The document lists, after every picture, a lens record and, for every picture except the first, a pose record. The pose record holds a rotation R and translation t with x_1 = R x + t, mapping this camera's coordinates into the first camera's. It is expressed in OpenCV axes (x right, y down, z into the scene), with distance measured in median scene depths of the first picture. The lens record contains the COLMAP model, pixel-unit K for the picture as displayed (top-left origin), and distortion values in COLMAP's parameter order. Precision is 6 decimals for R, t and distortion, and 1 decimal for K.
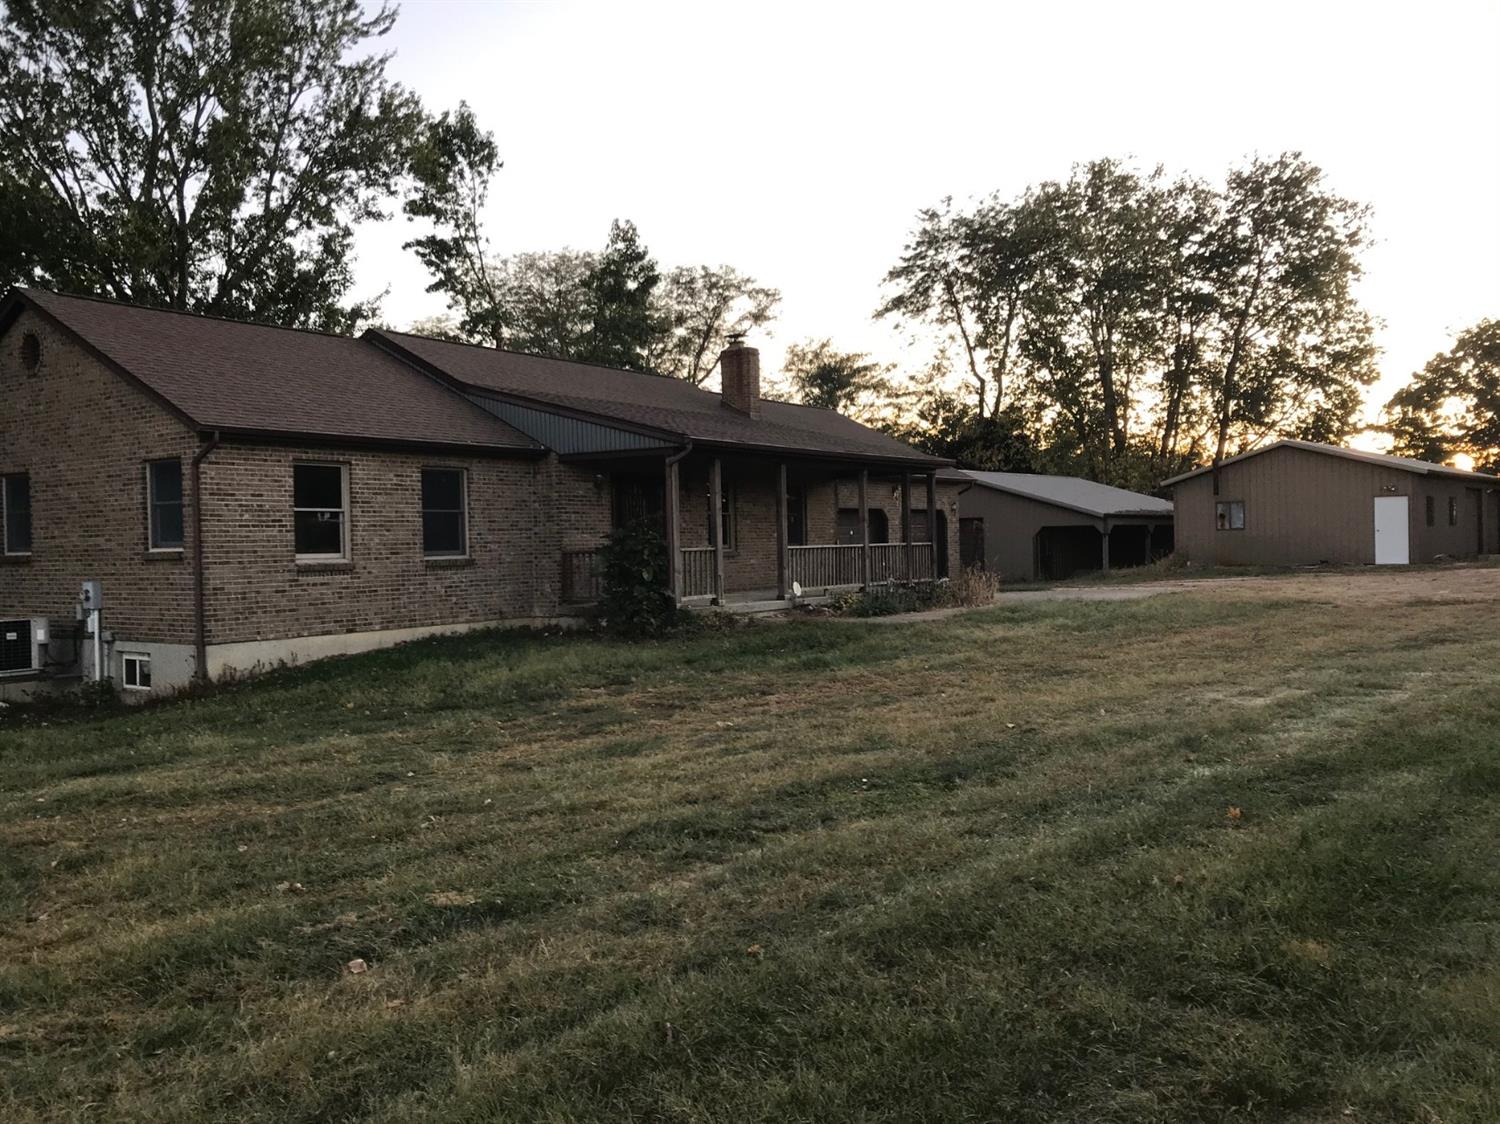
lens RADIAL K [[1236.0, 0, 749.0], [0, 1236.0, 565.2], [0, 0, 1]] dist [0.023370, -0.008647]
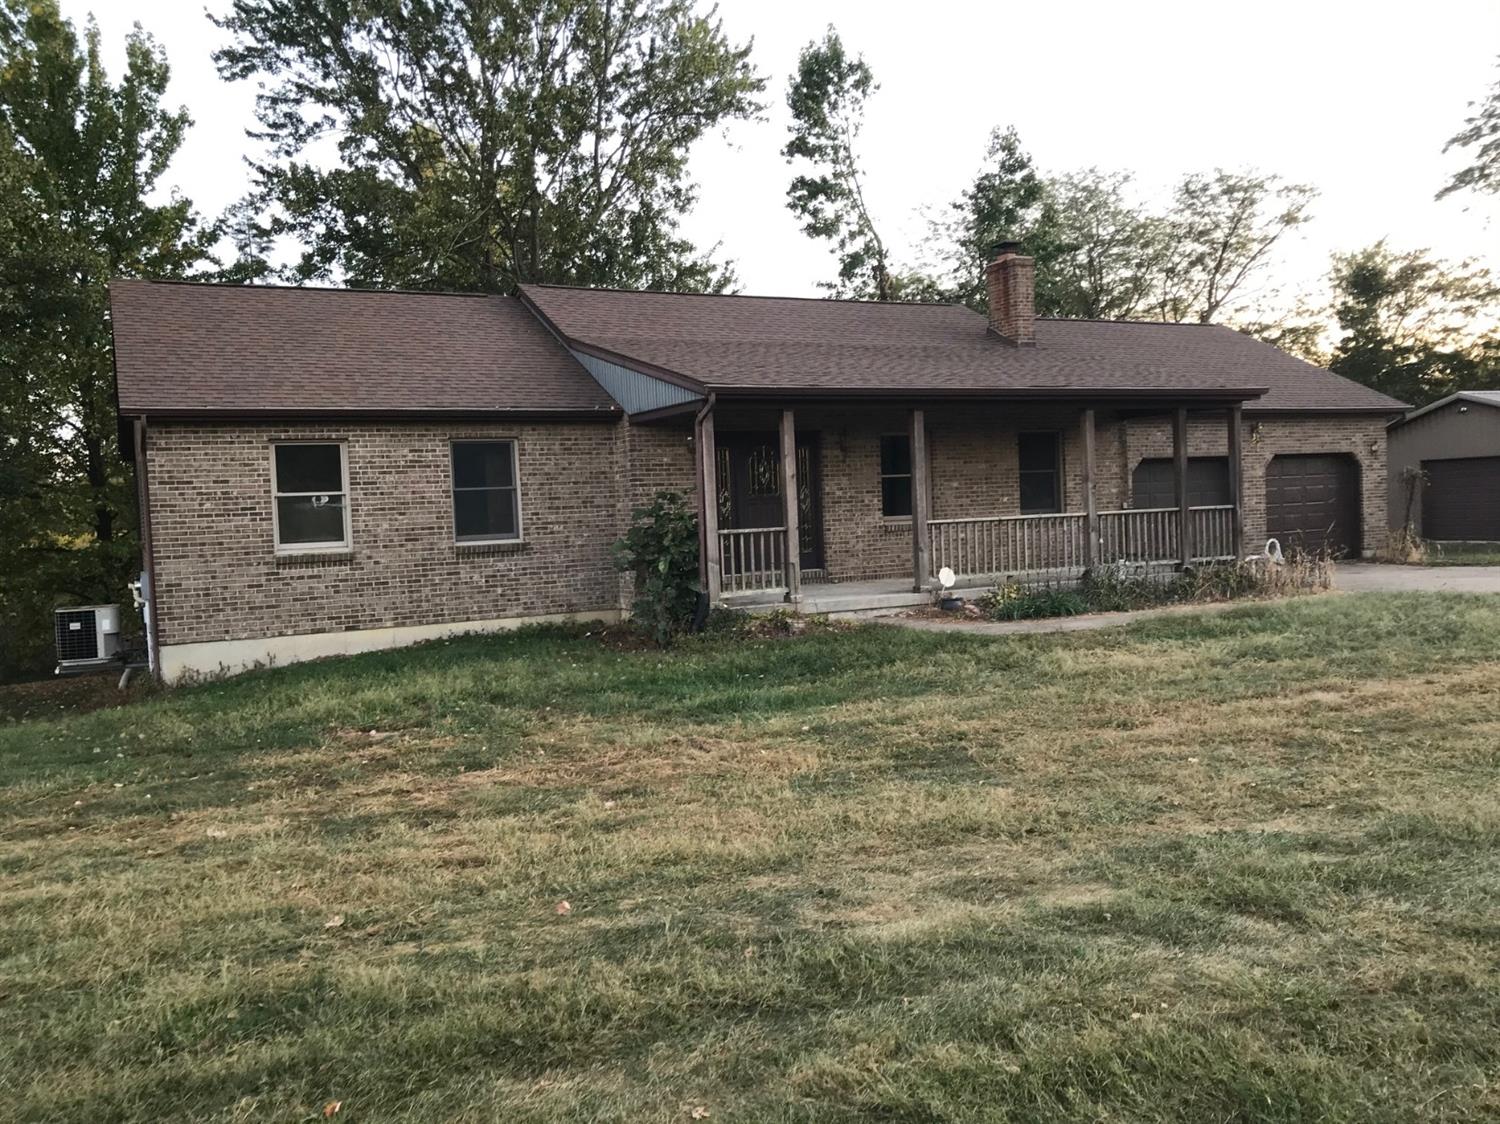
lens RADIAL K [[1236.0, 0, 747.1], [0, 1236.0, 553.2], [0, 0, 1]] dist [0.023370, -0.008647]
pose [[0.883400, 0.001610, -0.468616, 0.324465], [0.014198, 0.999443, 0.030198, -0.022388], [0.468404, -0.033330, 0.882885, 0.323914]]
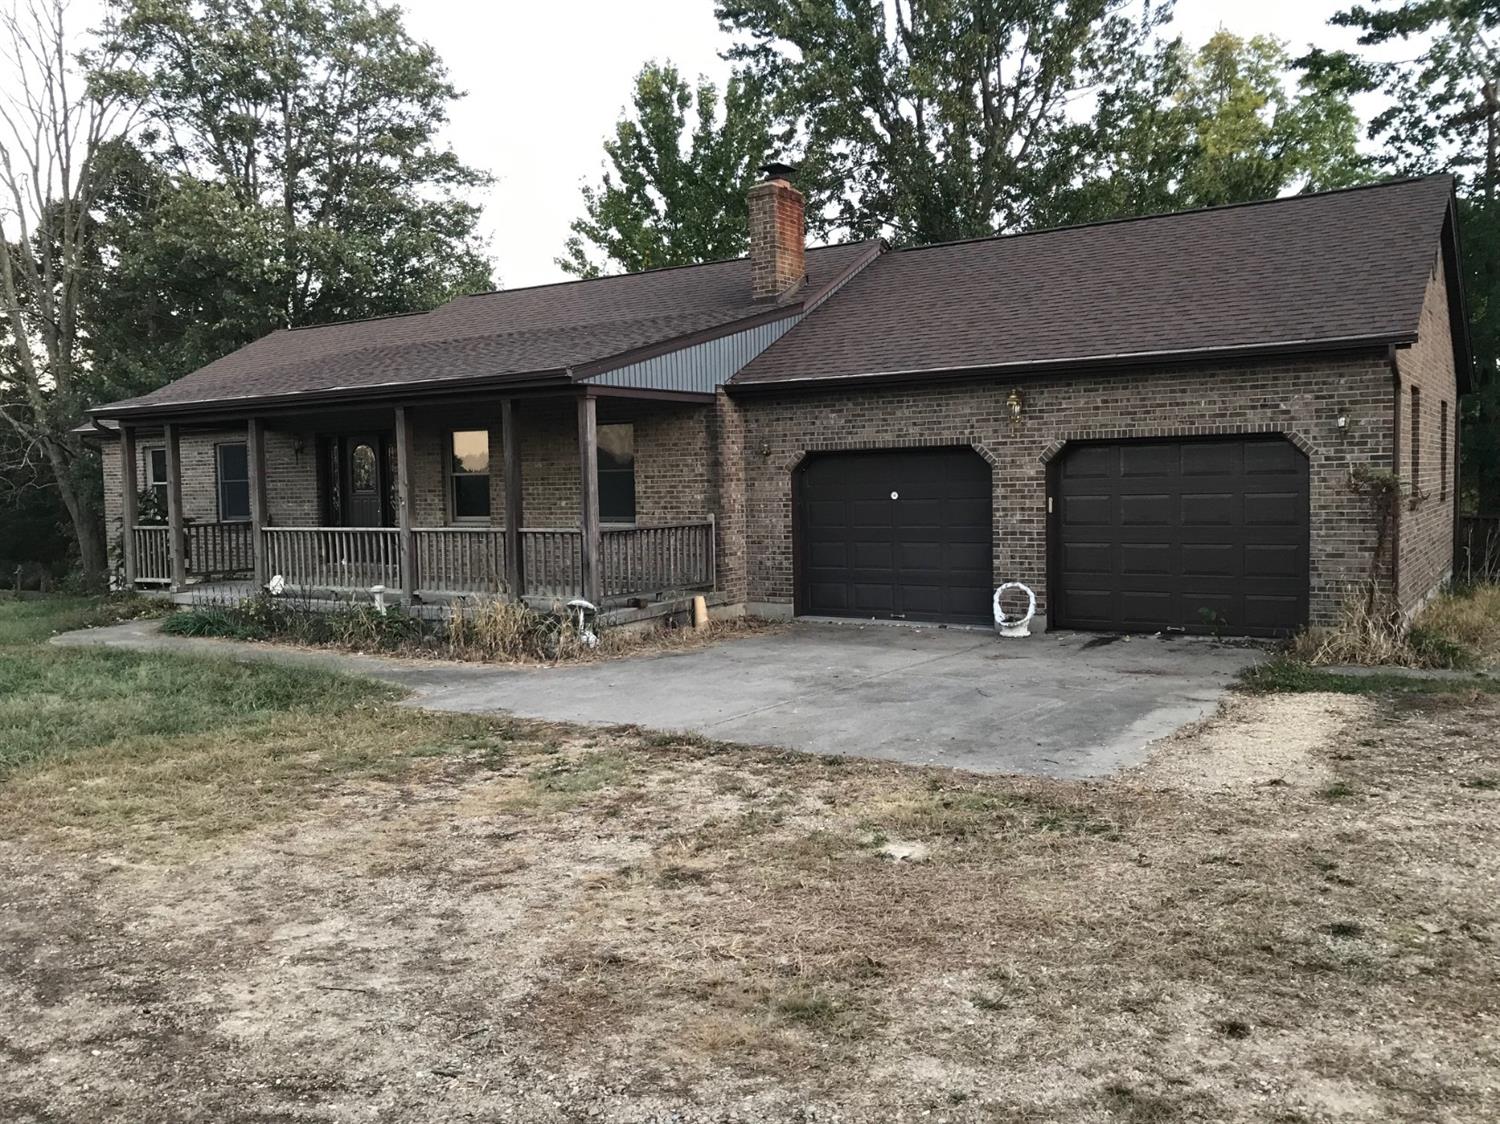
lens RADIAL K [[1236.0, 0, 748.8], [0, 1236.0, 564.5], [0, 0, 1]] dist [0.023370, -0.008647]
pose [[0.066149, 0.077613, -0.994787, 0.902434], [-0.004800, 0.996984, 0.077465, -0.057968], [0.997798, -0.000349, 0.066322, 1.410225]]
